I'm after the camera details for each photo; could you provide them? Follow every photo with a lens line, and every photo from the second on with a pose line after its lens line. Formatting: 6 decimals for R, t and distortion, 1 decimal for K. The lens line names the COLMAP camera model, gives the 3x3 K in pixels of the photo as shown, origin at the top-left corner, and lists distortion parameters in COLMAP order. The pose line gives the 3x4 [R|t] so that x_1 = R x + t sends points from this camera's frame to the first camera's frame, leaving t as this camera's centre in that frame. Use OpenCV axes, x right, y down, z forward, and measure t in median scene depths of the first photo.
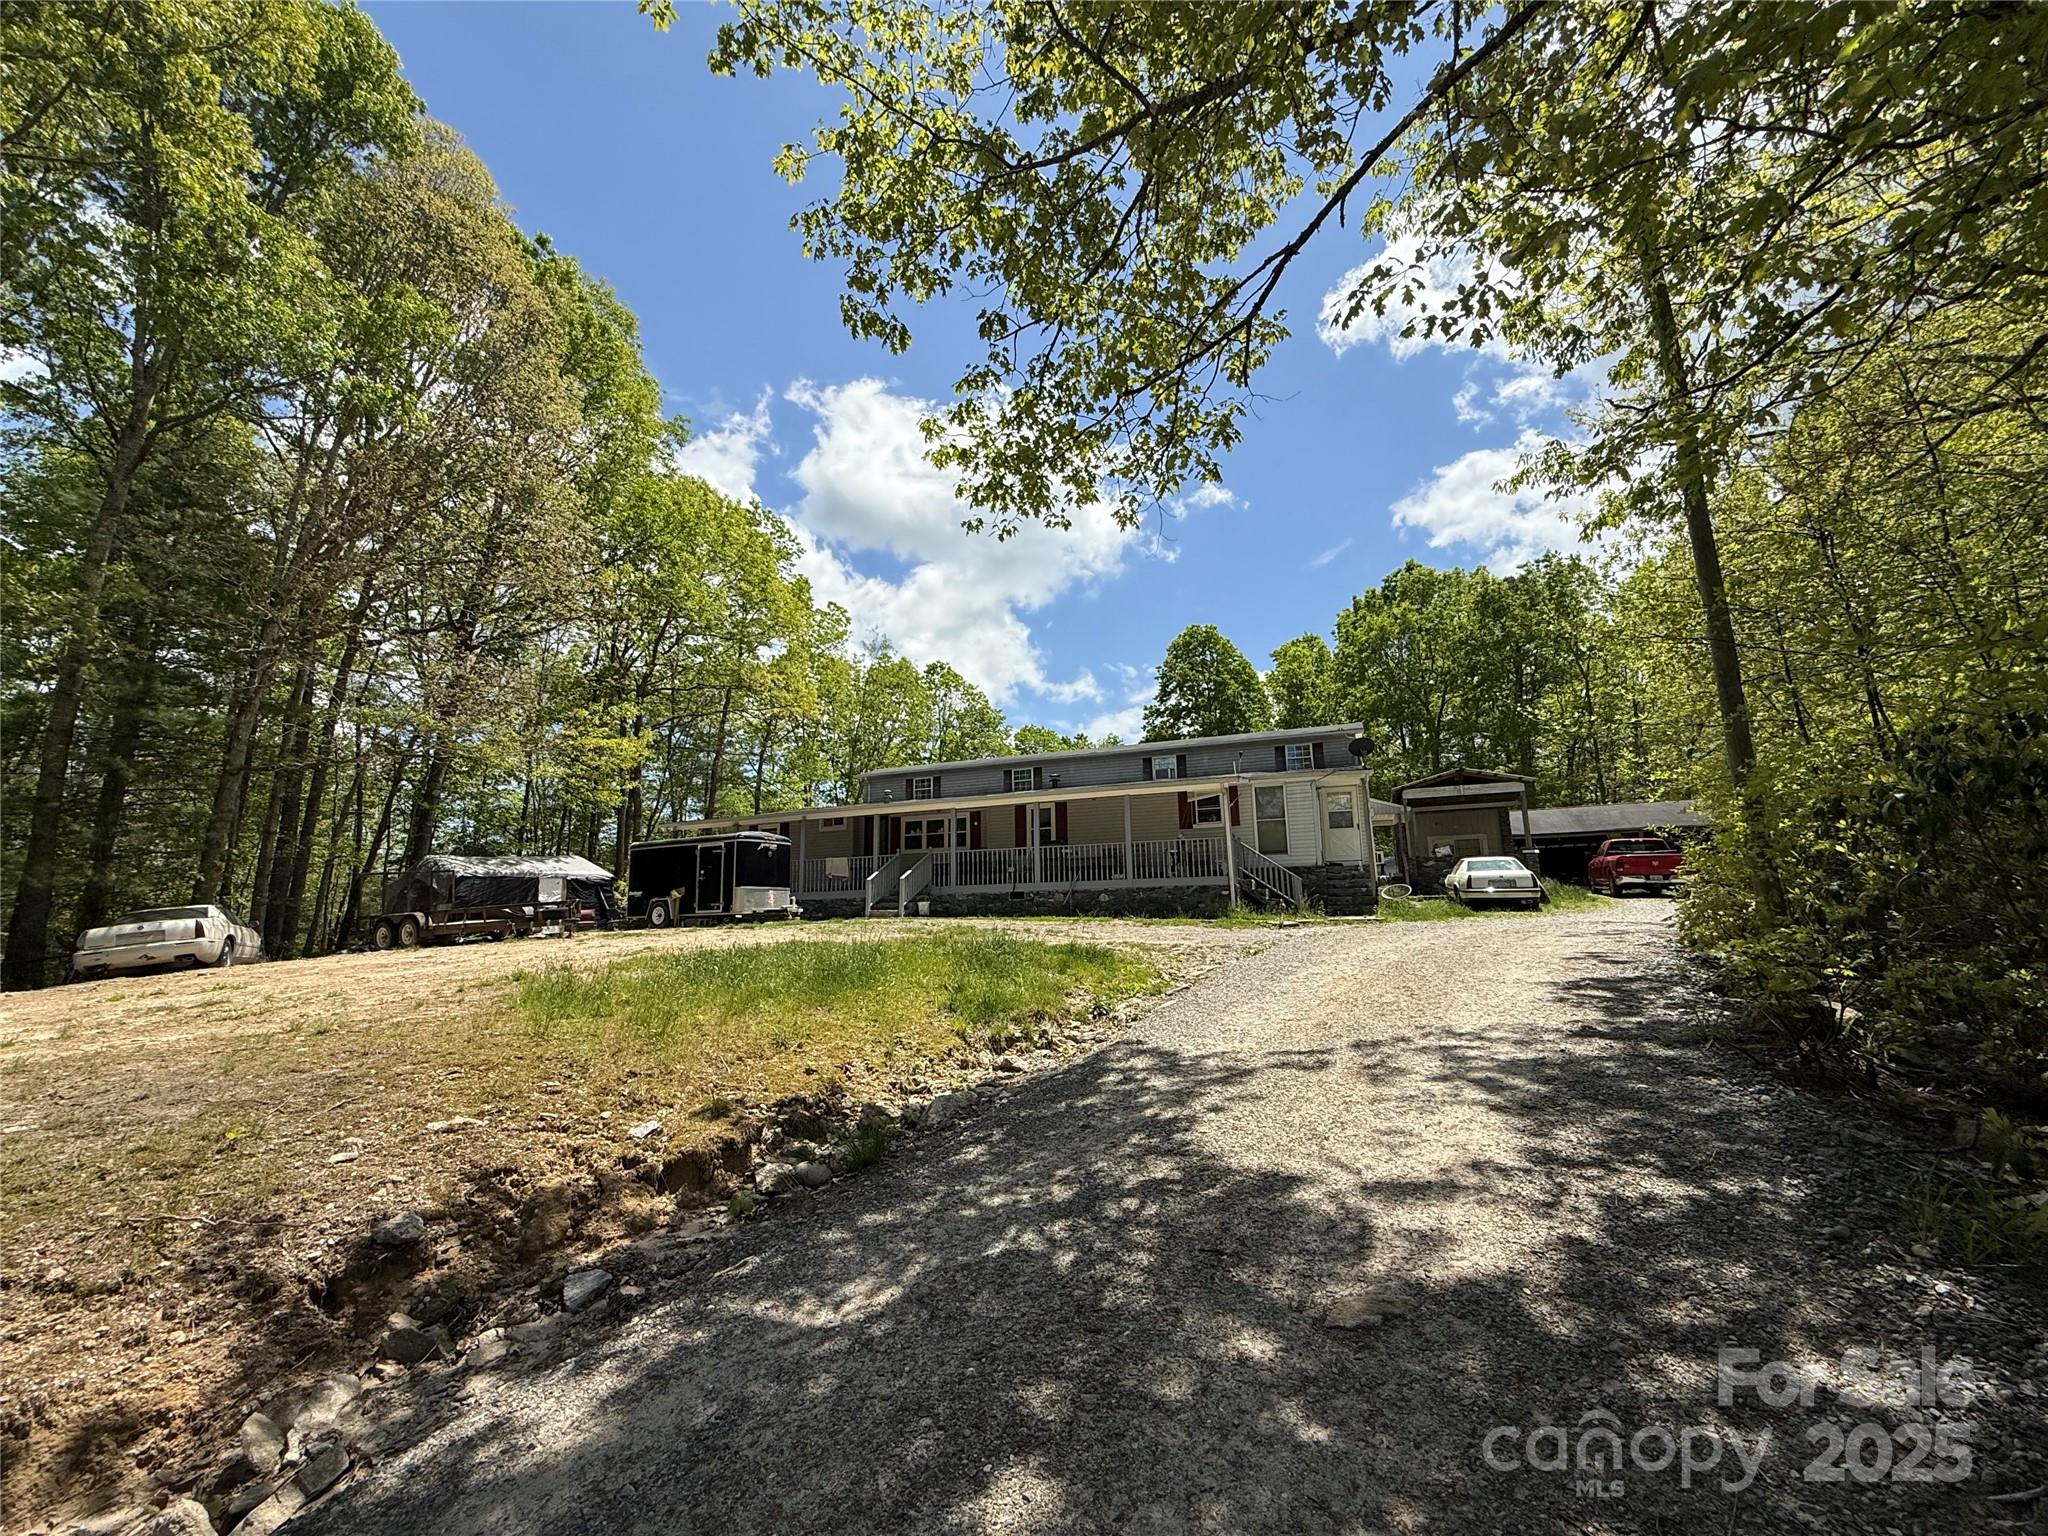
lens RADIAL K [[815.1, 0, 1024.0], [0, 815.1, 768.0], [0, 0, 1]] dist [-0.000040, -0.000224]
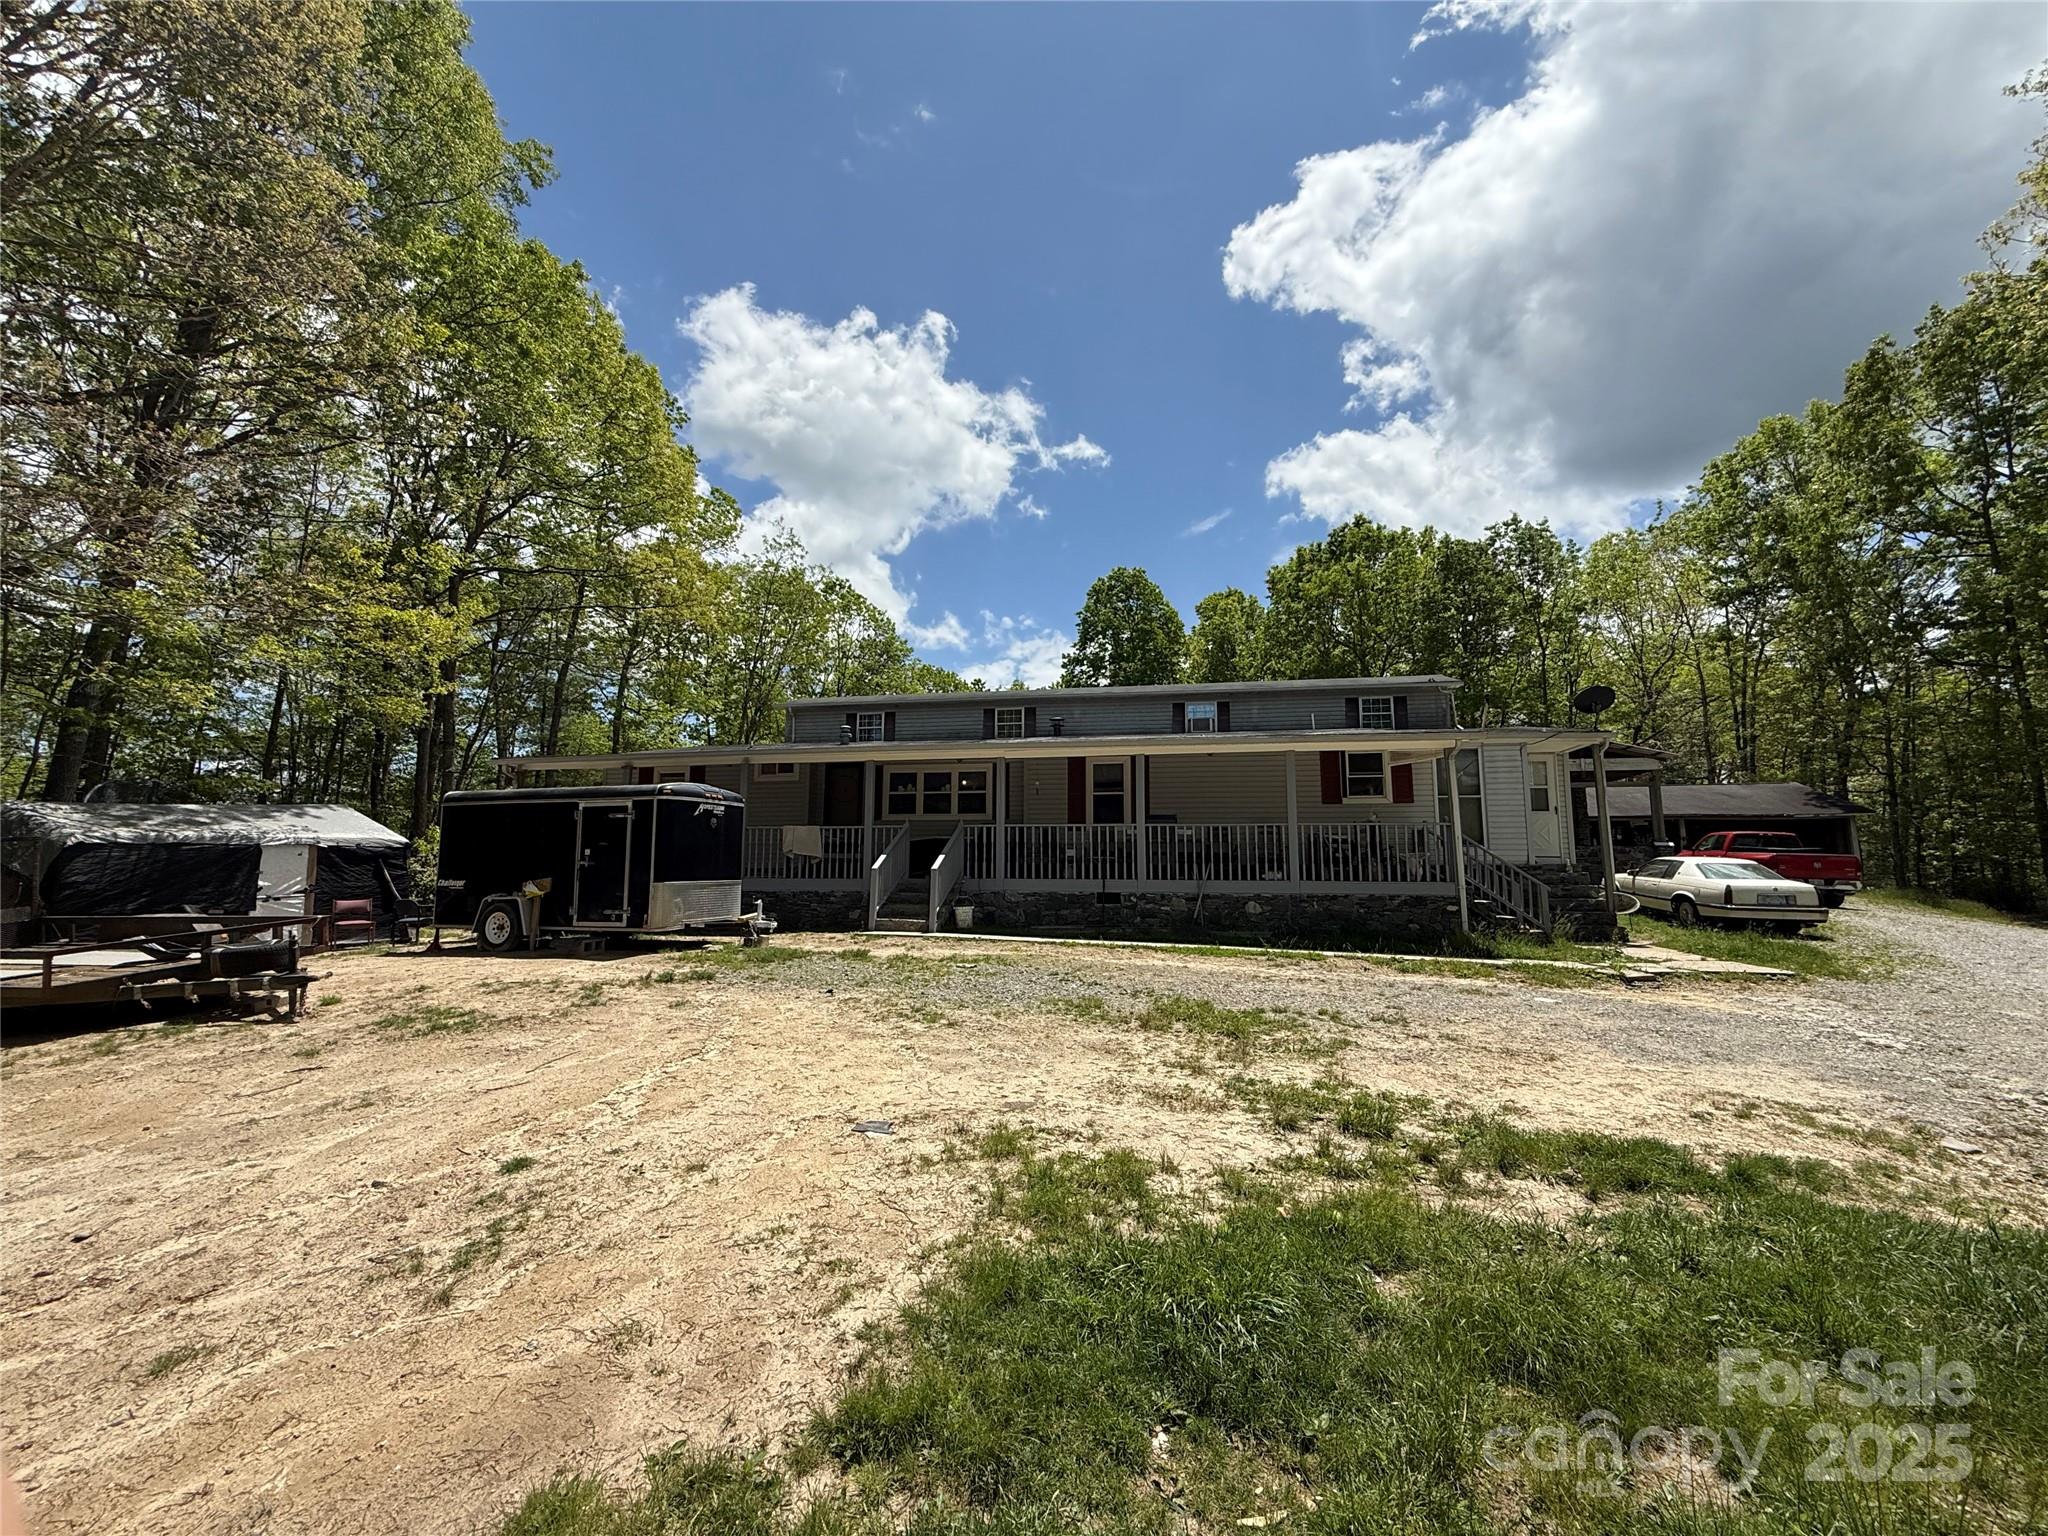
lens RADIAL K [[817.7, 0, 1025.6], [0, 817.7, 776.7], [0, 0, 1]] dist [-0.019273, -0.000053]
pose [[0.982001, 0.045263, 0.183370, -0.118588], [-0.057932, 0.996246, 0.064327, 0.014286], [-0.179770, -0.073792, 0.980937, 0.236989]]
